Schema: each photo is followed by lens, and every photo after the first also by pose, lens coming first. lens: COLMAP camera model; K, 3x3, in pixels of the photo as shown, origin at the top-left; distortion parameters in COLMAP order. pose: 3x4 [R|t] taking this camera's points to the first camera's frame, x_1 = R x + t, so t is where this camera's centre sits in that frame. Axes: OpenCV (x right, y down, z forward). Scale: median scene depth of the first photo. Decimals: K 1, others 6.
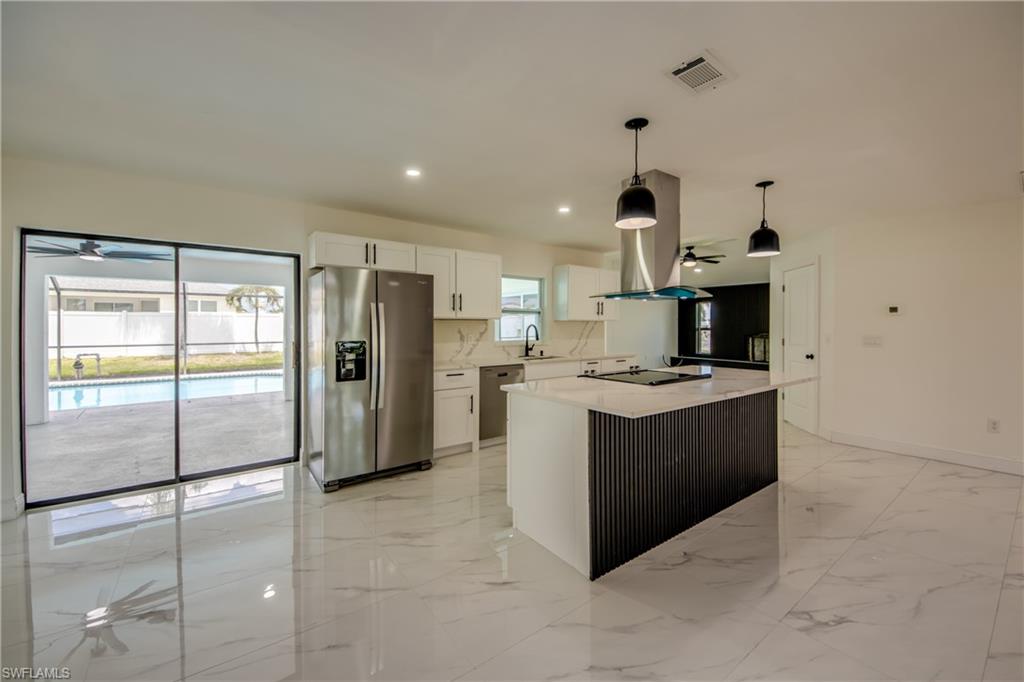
lens RADIAL K [[394.2, 0, 506.8], [0, 394.2, 332.1], [0, 0, 1]] dist [0.003999, -0.007426]
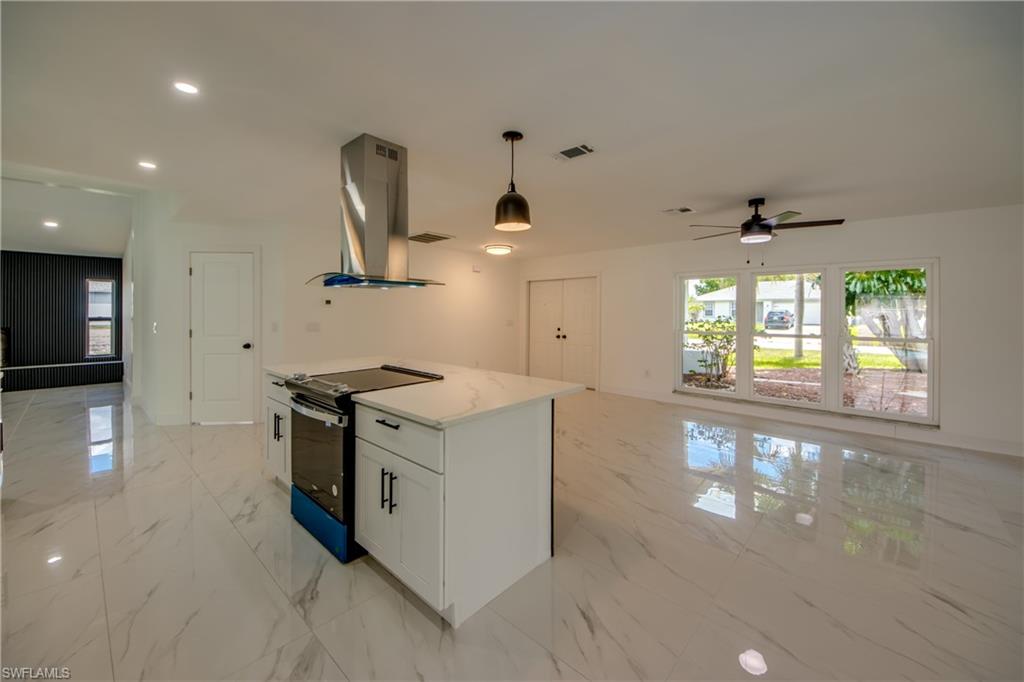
lens RADIAL K [[394.2, 0, 516.9], [0, 394.2, 315.2], [0, 0, 1]] dist [0.003999, -0.007426]
pose [[-0.214348, -0.010567, 0.976700, -0.352187], [0.012618, 0.999828, 0.013586, -0.019992], [-0.976676, 0.015236, -0.214178, 0.567208]]
